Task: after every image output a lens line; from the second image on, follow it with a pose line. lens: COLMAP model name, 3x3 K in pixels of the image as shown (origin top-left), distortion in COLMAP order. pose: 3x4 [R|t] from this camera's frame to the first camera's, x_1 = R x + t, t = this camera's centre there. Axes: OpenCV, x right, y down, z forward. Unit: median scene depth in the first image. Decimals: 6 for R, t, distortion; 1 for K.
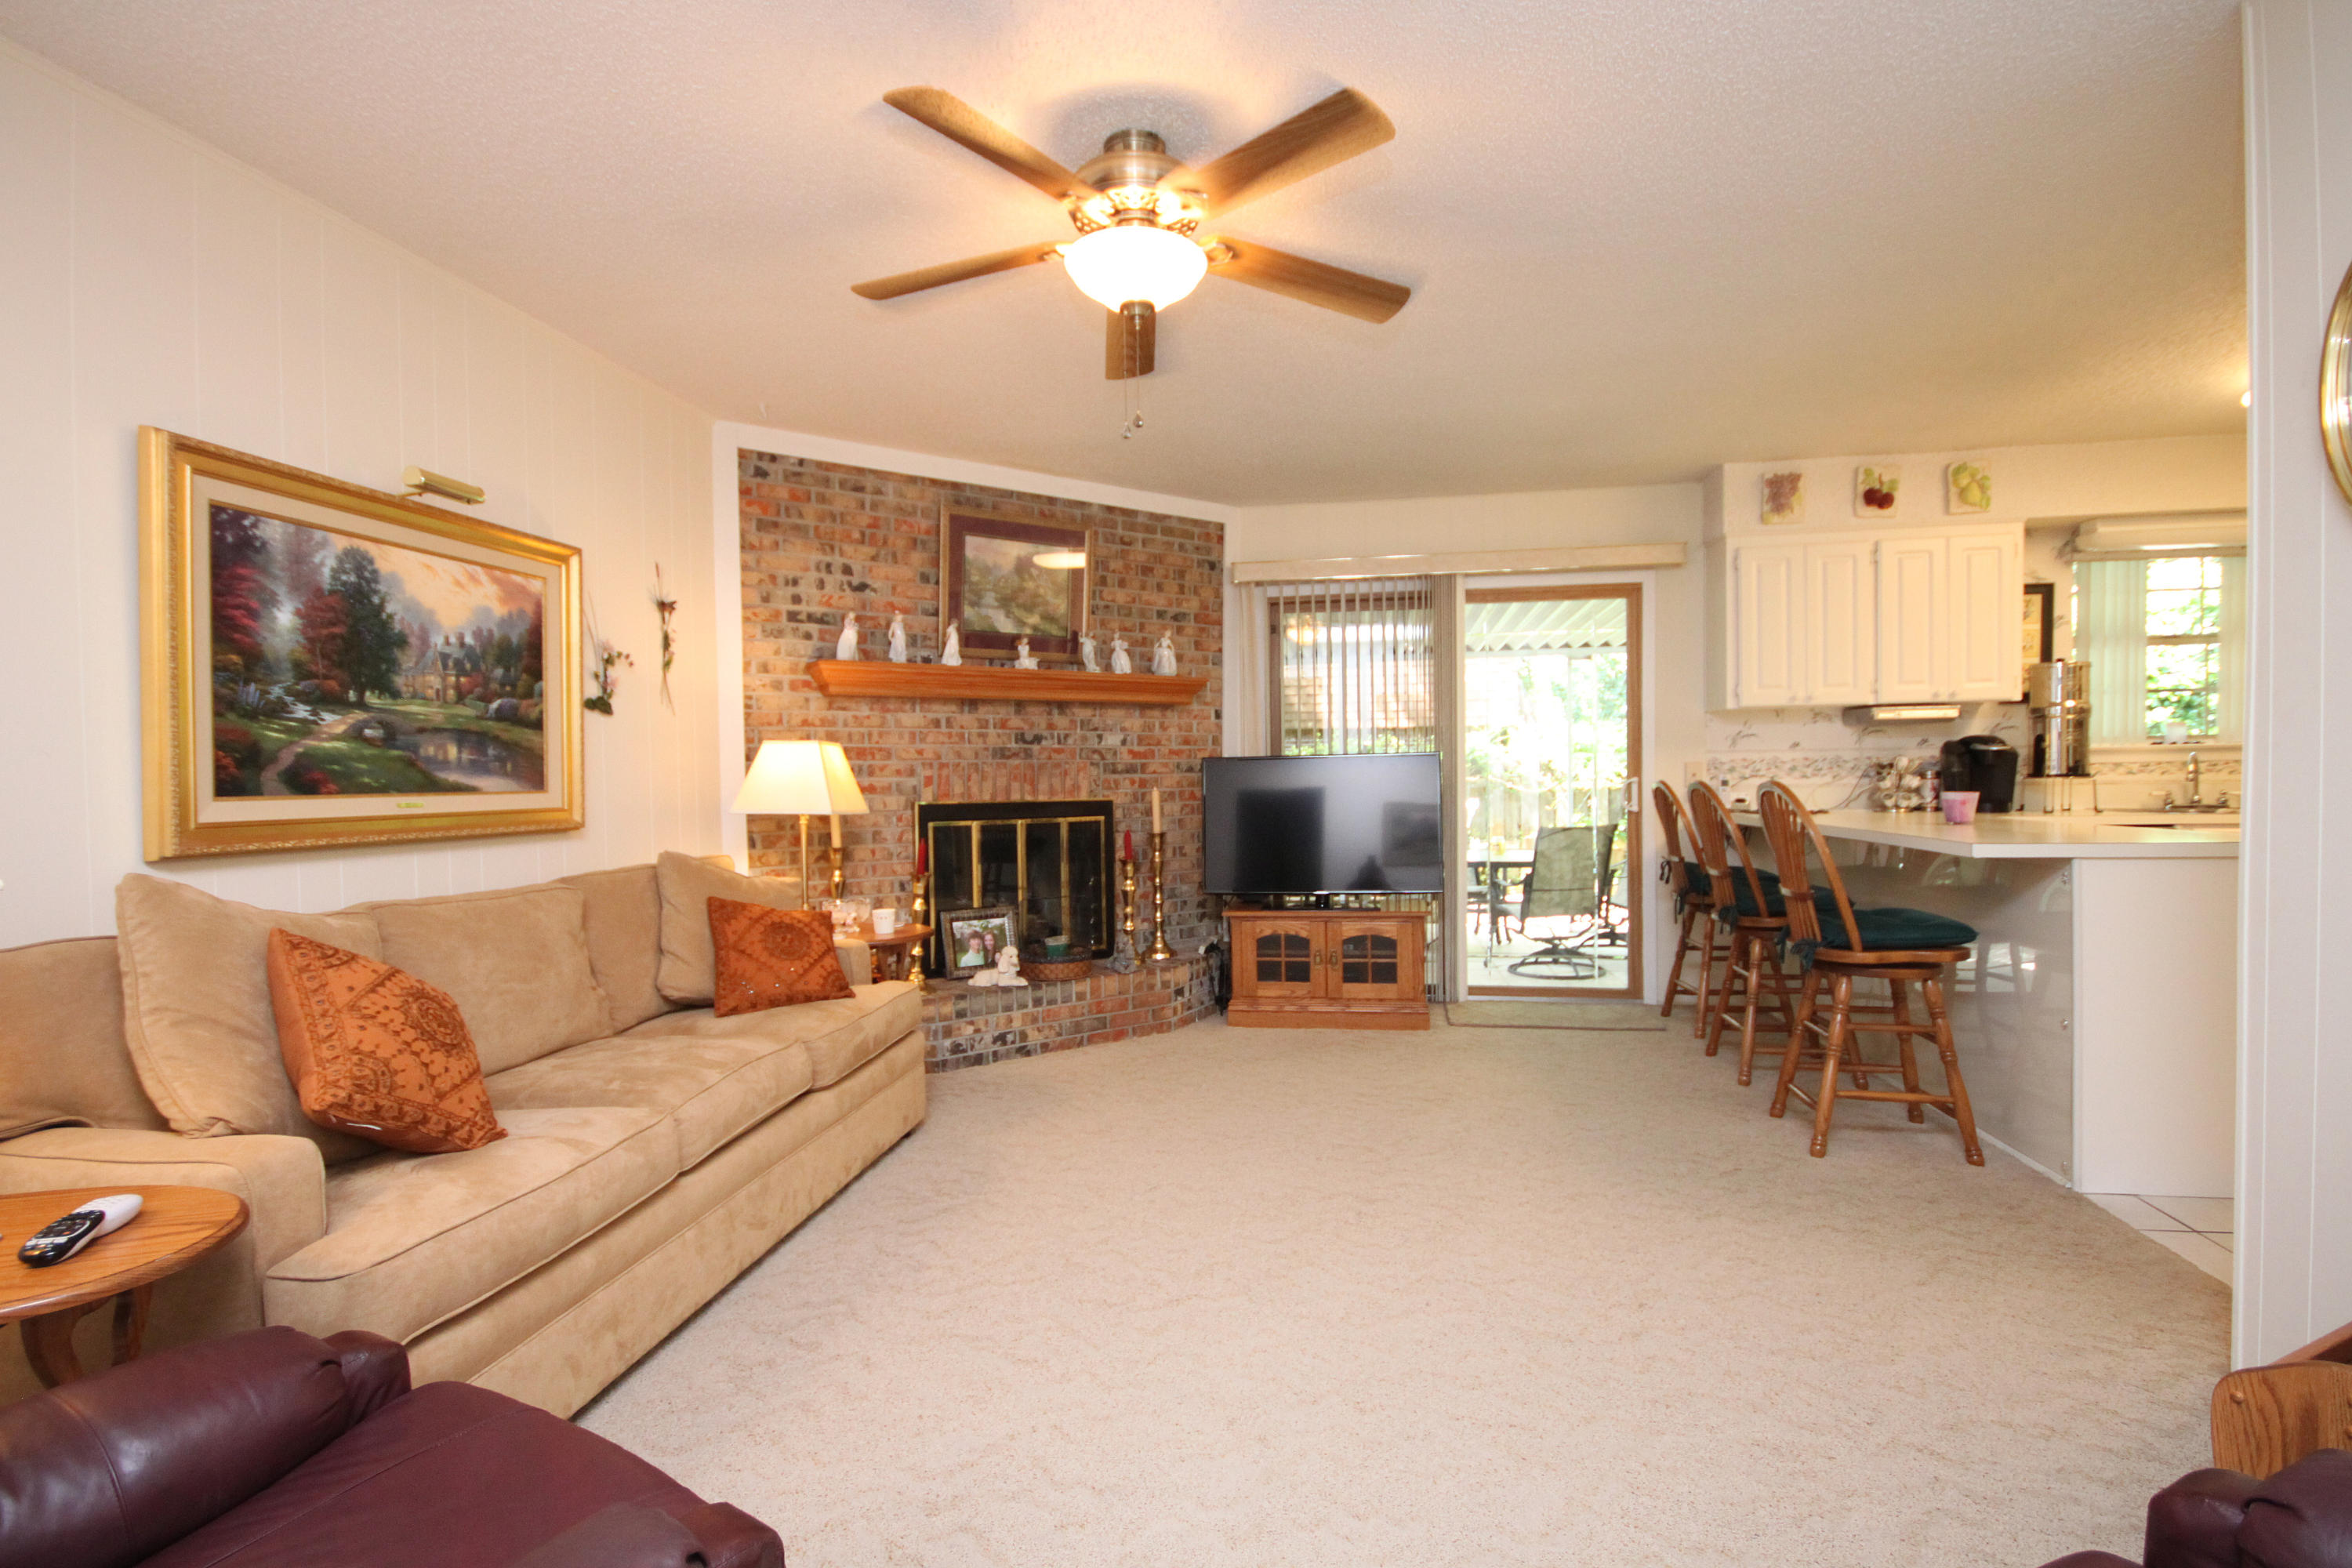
lens RADIAL K [[1084.2, 0, 1169.6], [0, 1084.2, 793.5], [0, 0, 1]] dist [0.005750, -0.008176]
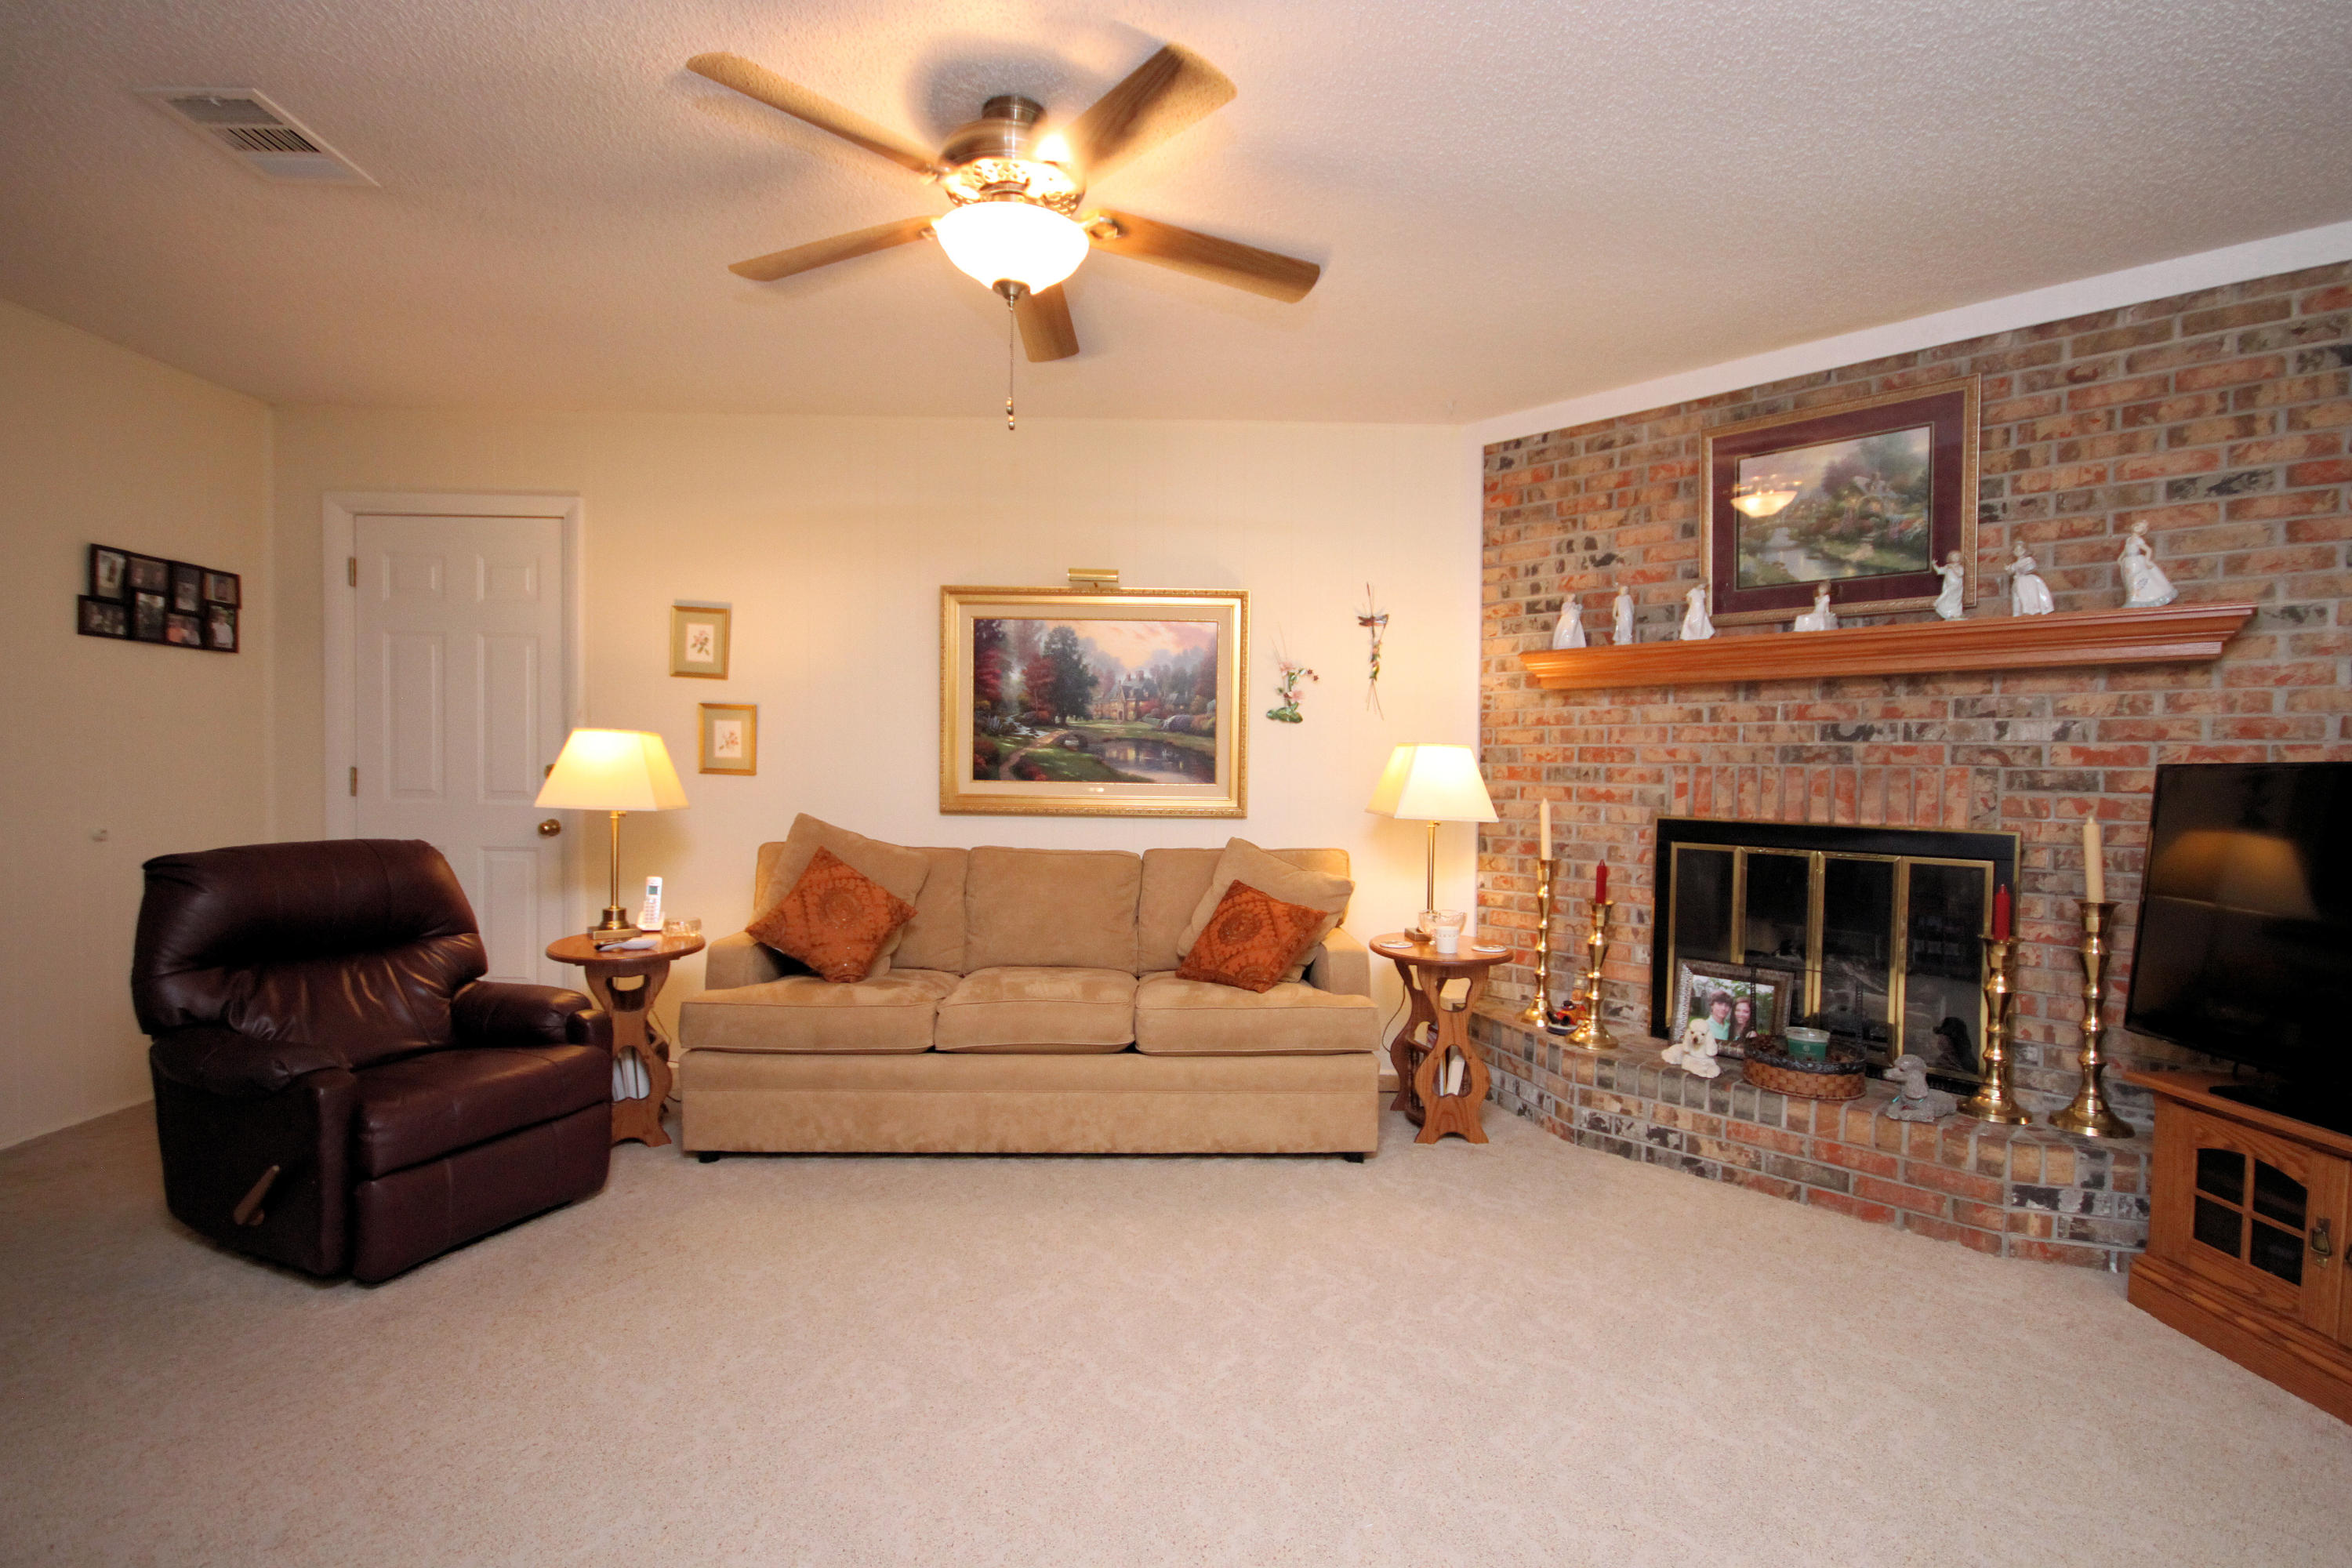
lens RADIAL K [[1084.2, 0, 1182.9], [0, 1084.2, 796.8], [0, 0, 1]] dist [0.005750, -0.008176]
pose [[0.181140, 0.042082, -0.982557, 0.493377], [-0.033401, 0.998771, 0.036618, -0.023579], [0.982890, 0.026186, 0.182322, 0.511828]]
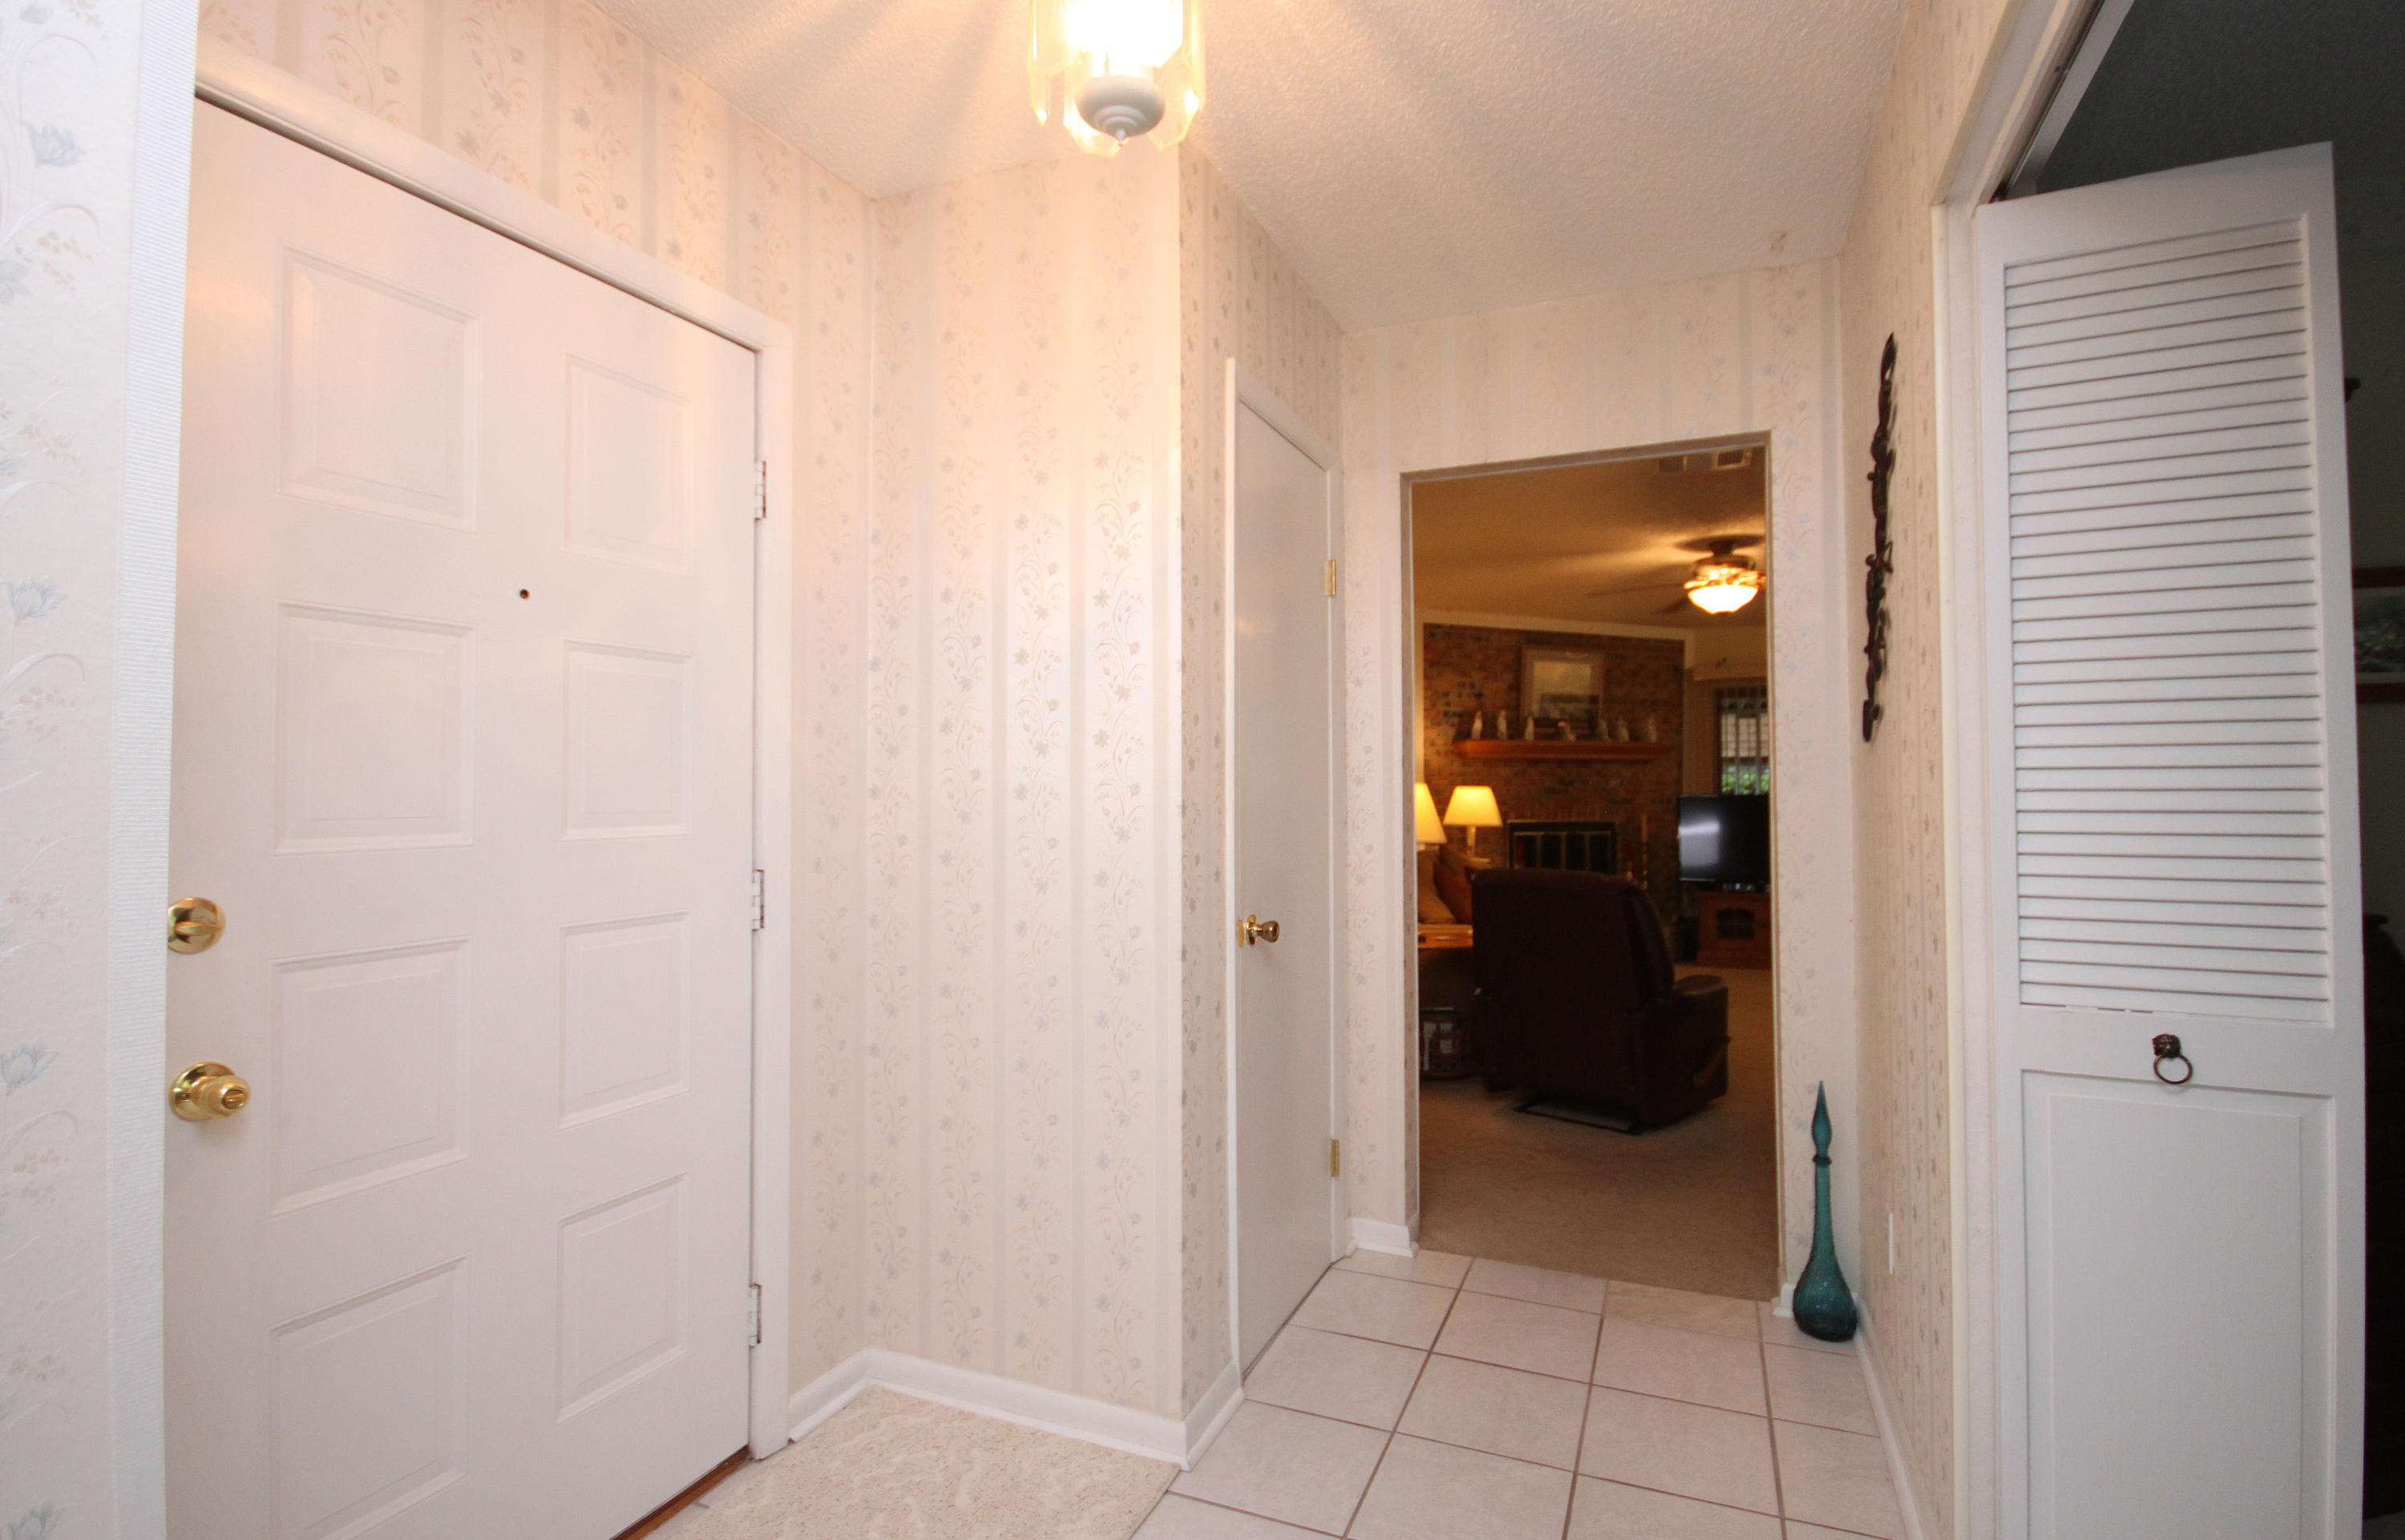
lens RADIAL K [[1152.3, 0, 1211.5], [0, 1152.3, 759.5], [0, 0, 1]] dist [-0.003165, 0.001009]
pose [[0.976543, 0.007016, -0.215209, -0.299541], [-0.016375, 0.998995, -0.041735, -0.004649], [0.214700, 0.044280, 0.975676, -0.860909]]
